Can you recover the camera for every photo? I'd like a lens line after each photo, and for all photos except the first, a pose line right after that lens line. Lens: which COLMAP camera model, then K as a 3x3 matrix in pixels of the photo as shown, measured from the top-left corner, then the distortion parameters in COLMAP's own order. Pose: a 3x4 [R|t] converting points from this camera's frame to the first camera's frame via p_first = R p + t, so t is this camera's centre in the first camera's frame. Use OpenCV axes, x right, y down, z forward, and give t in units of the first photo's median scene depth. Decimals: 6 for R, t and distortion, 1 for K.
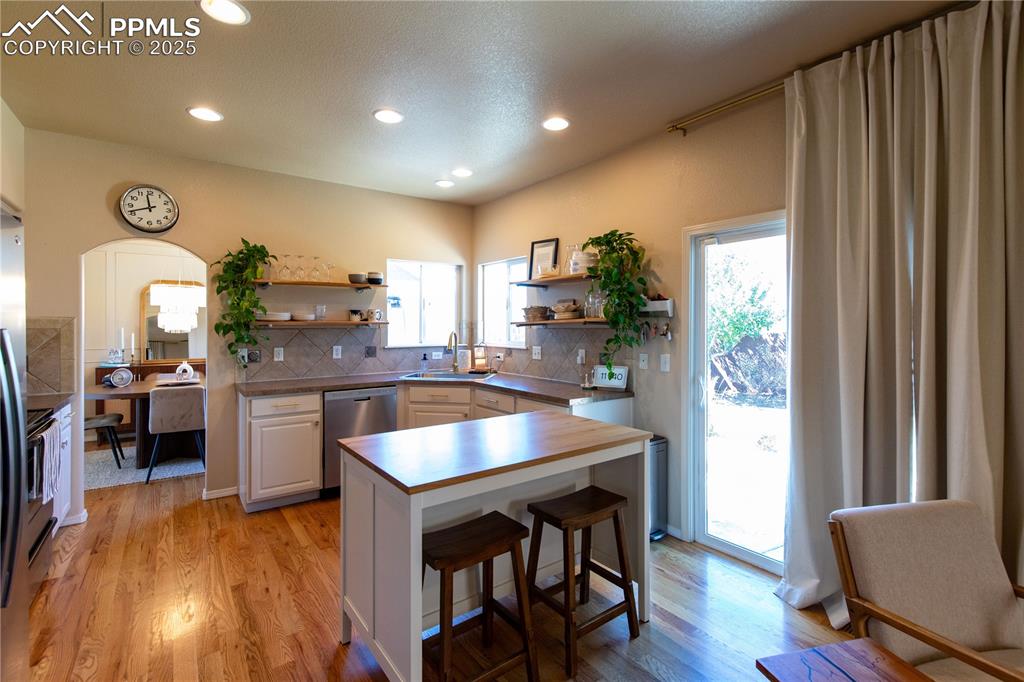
lens RADIAL K [[470.7, 0, 528.5], [0, 470.7, 332.2], [0, 0, 1]] dist [0.002347, 0.000065]
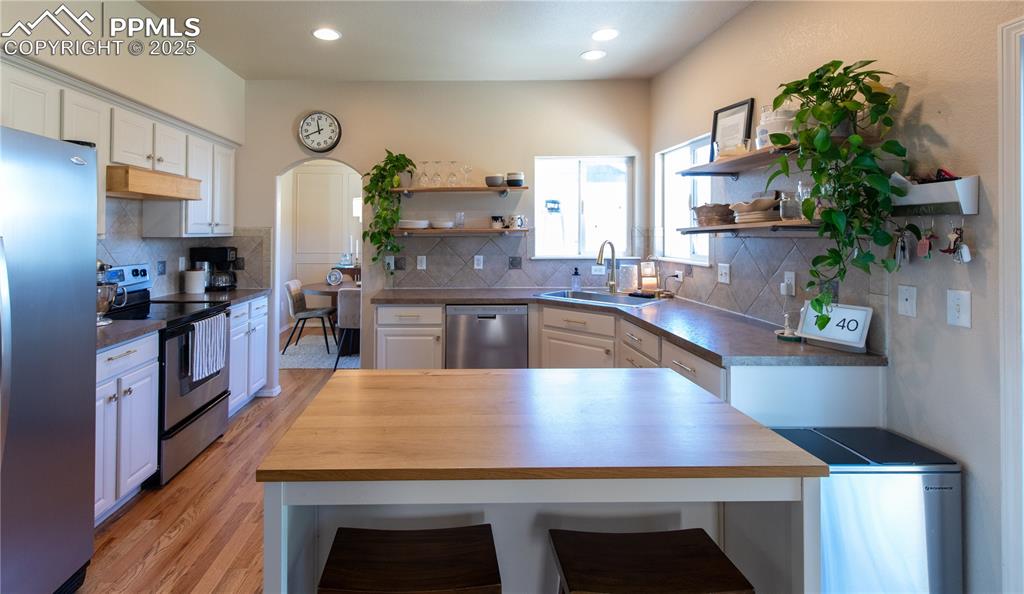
lens RADIAL K [[489.5, 0, 456.7], [0, 489.5, 229.7], [0, 0, 1]] dist [0.001294, 0.000384]
pose [[0.791738, -0.006608, -0.610825, 0.174629], [-0.006350, 0.999798, -0.019046, -0.003361], [0.610827, 0.018958, 0.791537, 0.253271]]
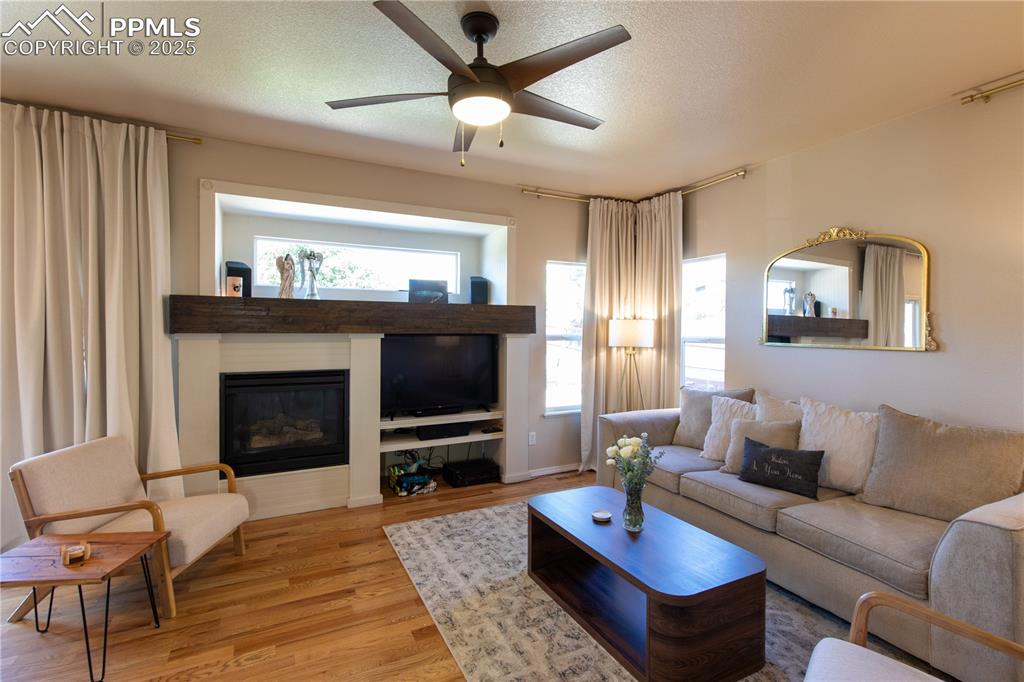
lens RADIAL K [[456.4, 0, 510.2], [0, 456.4, 336.5], [0, 0, 1]] dist [0.002090, 0.000101]
pose [[0.165352, -0.013641, 0.986140, -0.199844], [0.005897, 0.999900, 0.012843, 0.005147], [-0.986217, 0.003692, 0.165416, -0.302413]]
